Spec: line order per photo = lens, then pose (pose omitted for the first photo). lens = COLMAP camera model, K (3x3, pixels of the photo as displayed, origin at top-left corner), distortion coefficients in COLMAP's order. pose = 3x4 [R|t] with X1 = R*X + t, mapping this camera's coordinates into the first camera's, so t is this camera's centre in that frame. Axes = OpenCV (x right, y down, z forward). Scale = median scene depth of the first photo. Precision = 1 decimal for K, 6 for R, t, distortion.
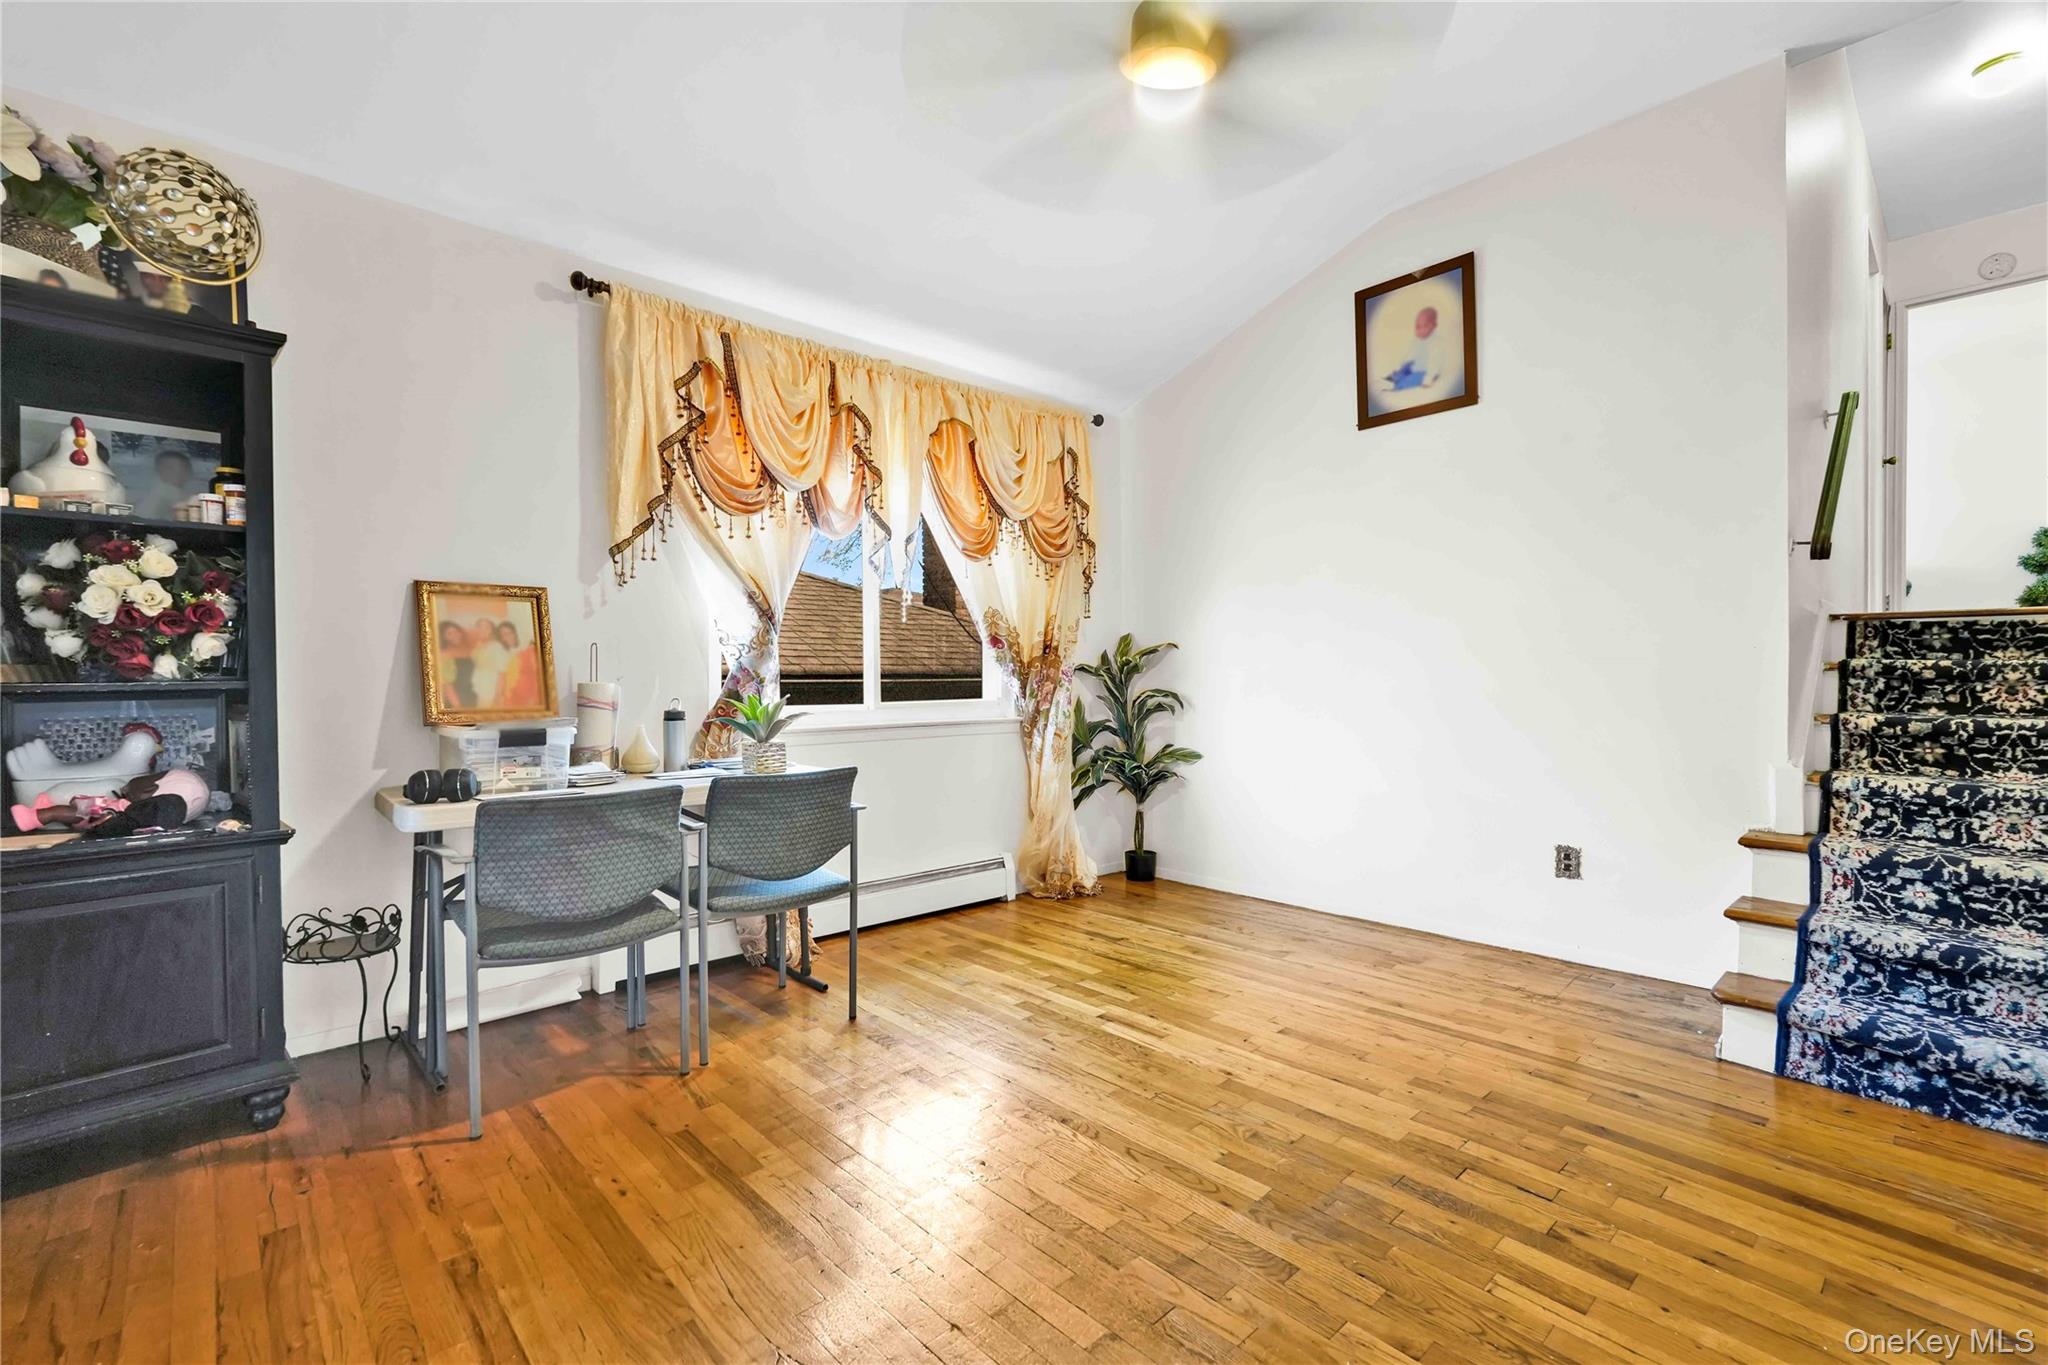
lens RADIAL K [[905.7, 0, 1024.9], [0, 905.7, 681.6], [0, 0, 1]] dist [-0.017165, 0.008309]
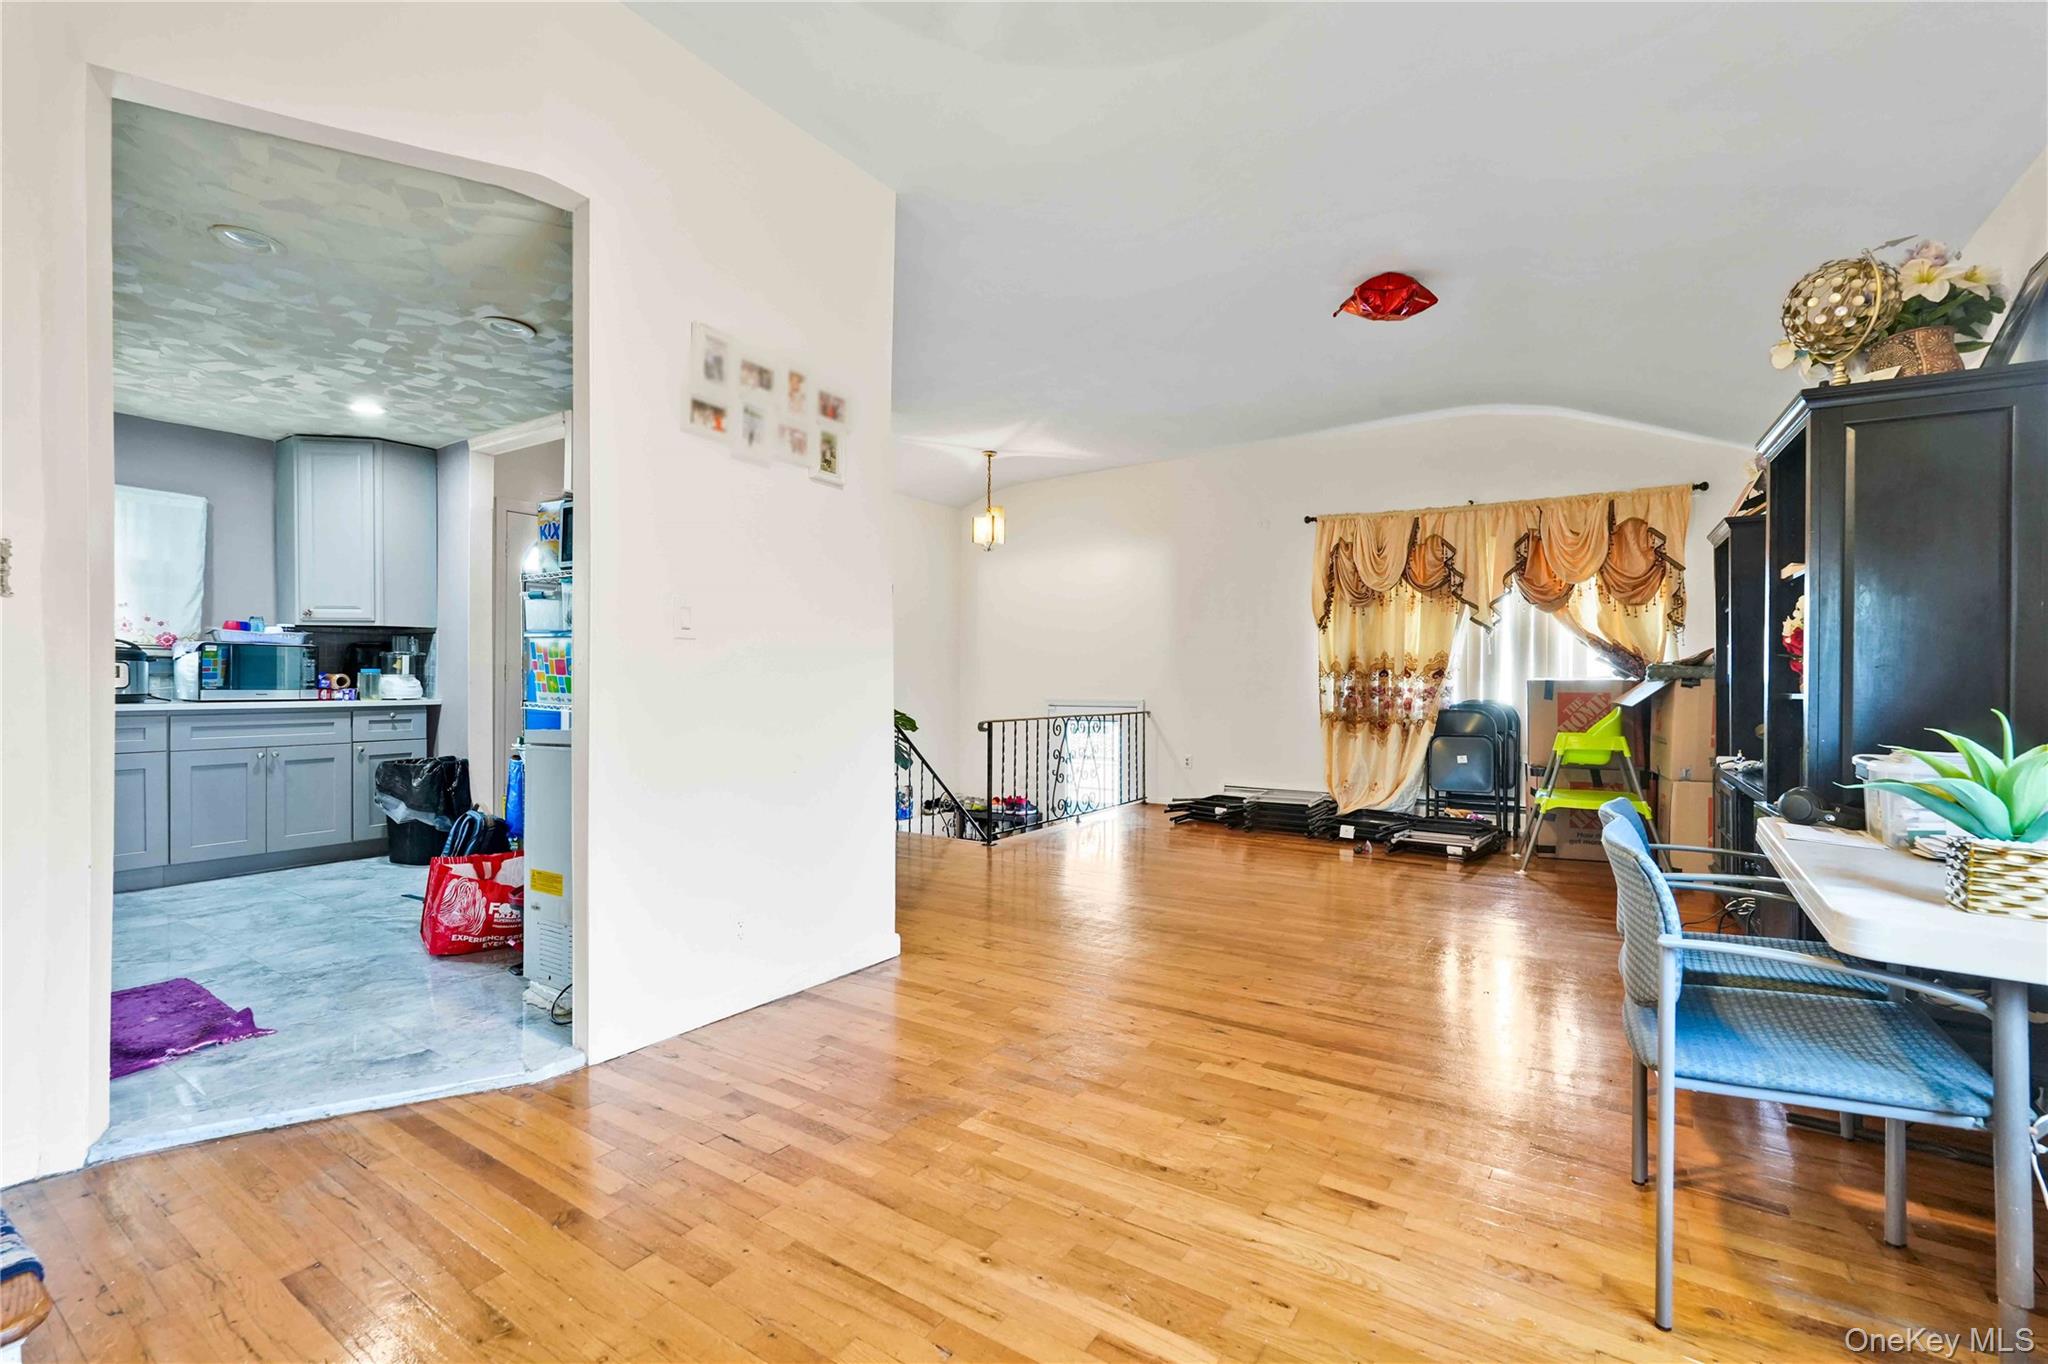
lens RADIAL K [[905.7, 0, 1022.8], [0, 905.7, 680.8], [0, 0, 1]] dist [-0.017165, 0.008309]
pose [[-0.973421, -0.001974, -0.229016, 0.301327], [-0.003140, 0.999984, 0.004730, -0.013744], [0.229003, 0.005323, -0.973411, 1.414065]]
